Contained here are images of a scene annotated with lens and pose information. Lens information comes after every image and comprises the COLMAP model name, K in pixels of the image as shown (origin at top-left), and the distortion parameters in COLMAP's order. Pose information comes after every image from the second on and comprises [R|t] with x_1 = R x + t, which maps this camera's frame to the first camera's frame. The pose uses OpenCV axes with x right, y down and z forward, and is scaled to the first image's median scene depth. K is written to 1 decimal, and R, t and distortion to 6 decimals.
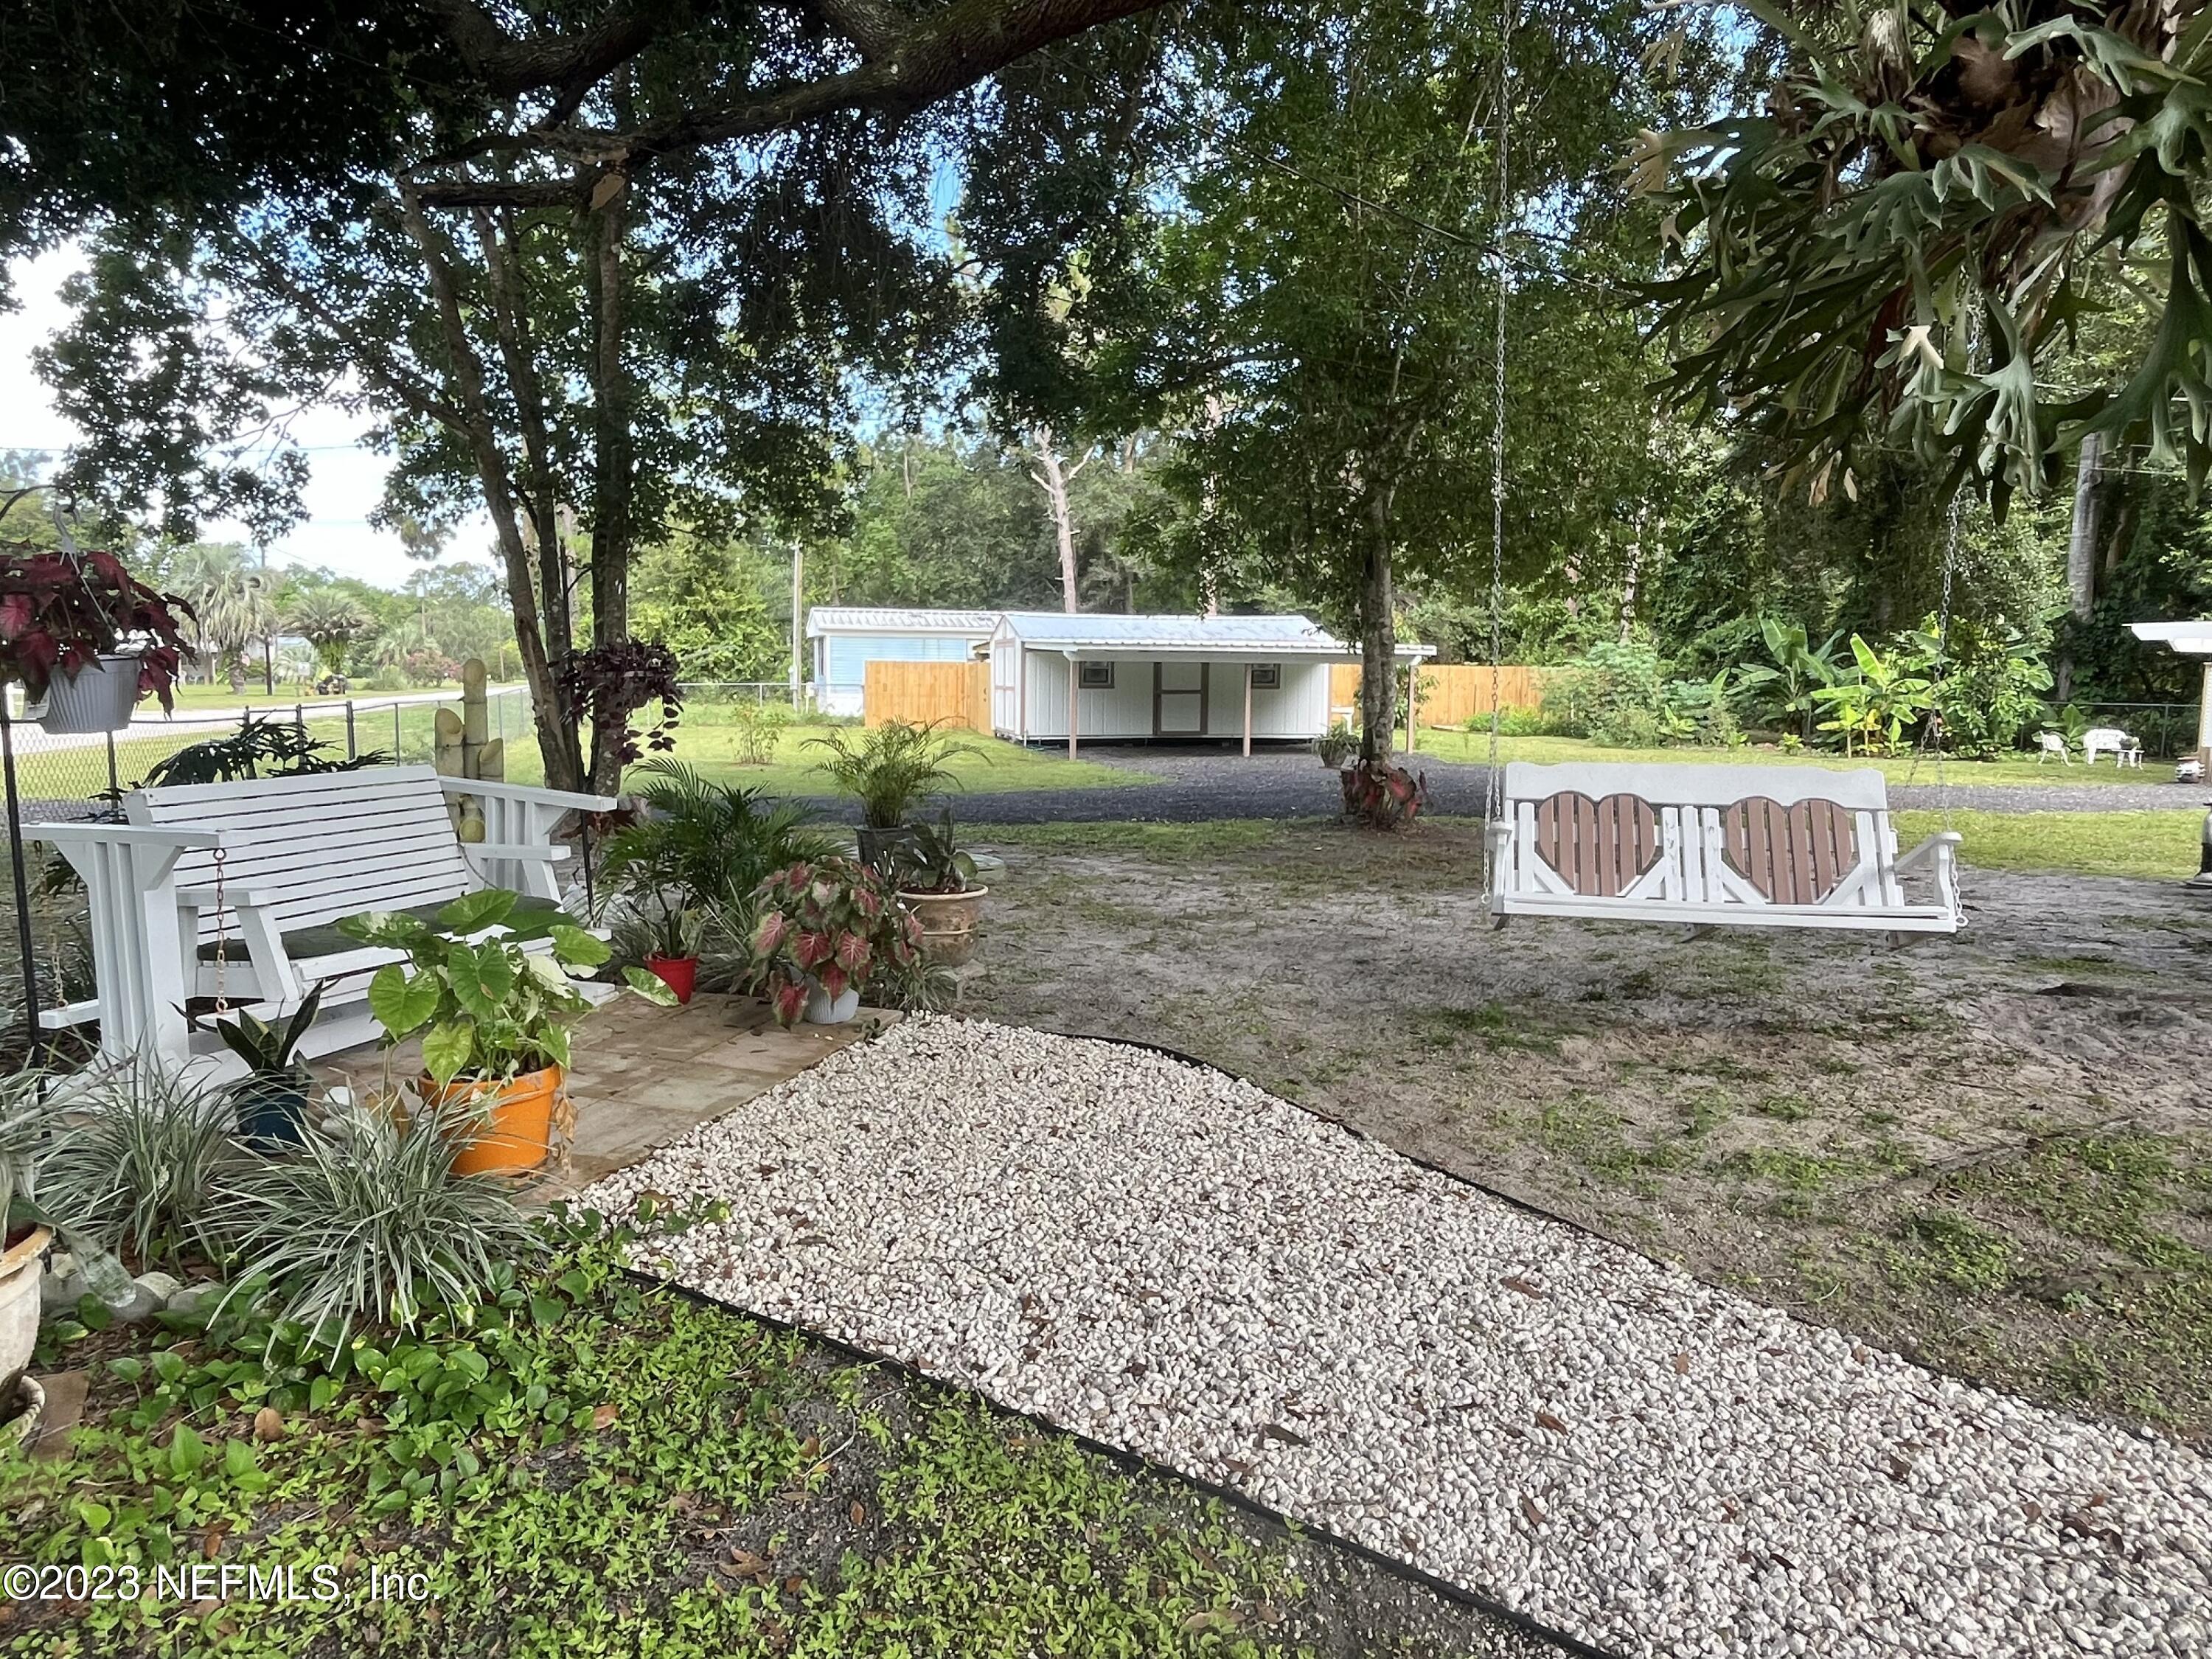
lens RADIAL K [[1355.0, 0, 1106.4], [0, 1355.0, 826.0], [0, 0, 1]] dist [-0.000209, 0.000125]
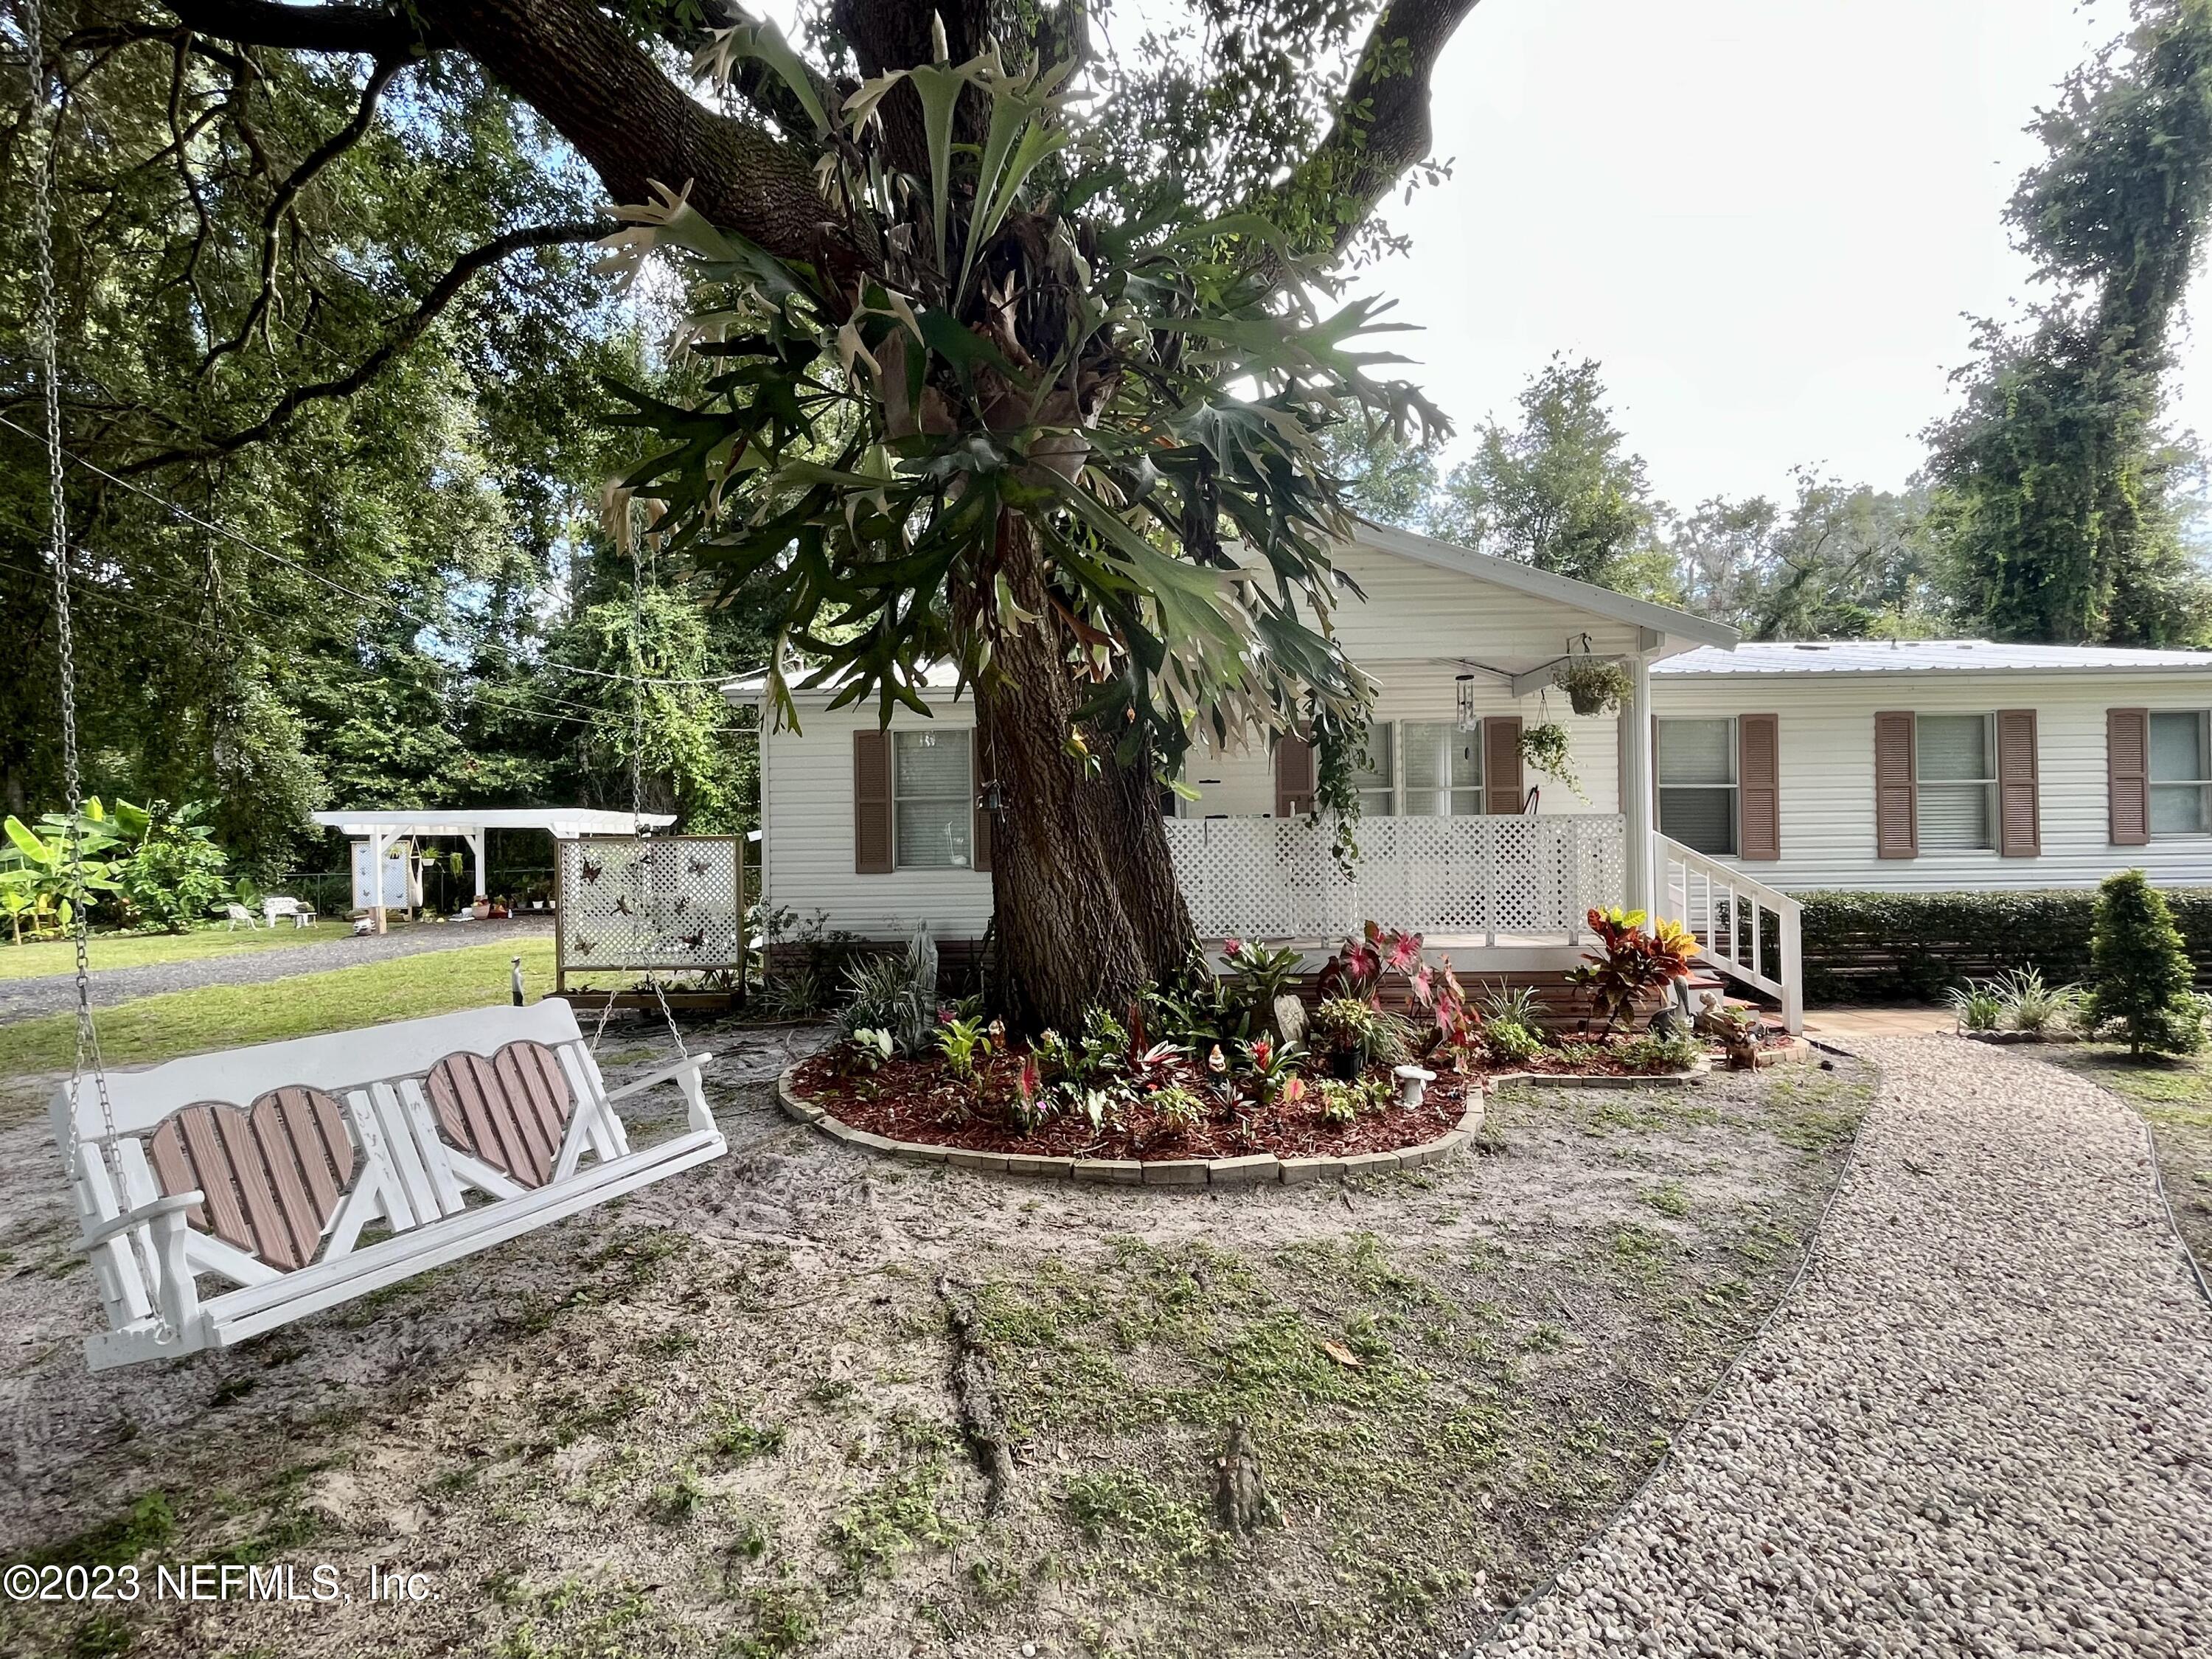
lens RADIAL K [[1055.8, 0, 1107.5], [0, 1055.8, 835.2], [0, 0, 1]] dist [-0.000351, 0.000657]
pose [[0.228674, -0.013820, 0.973405, -0.056497], [0.131384, 0.991189, -0.016792, -0.087404], [-0.964596, 0.131730, 0.228475, 0.430030]]
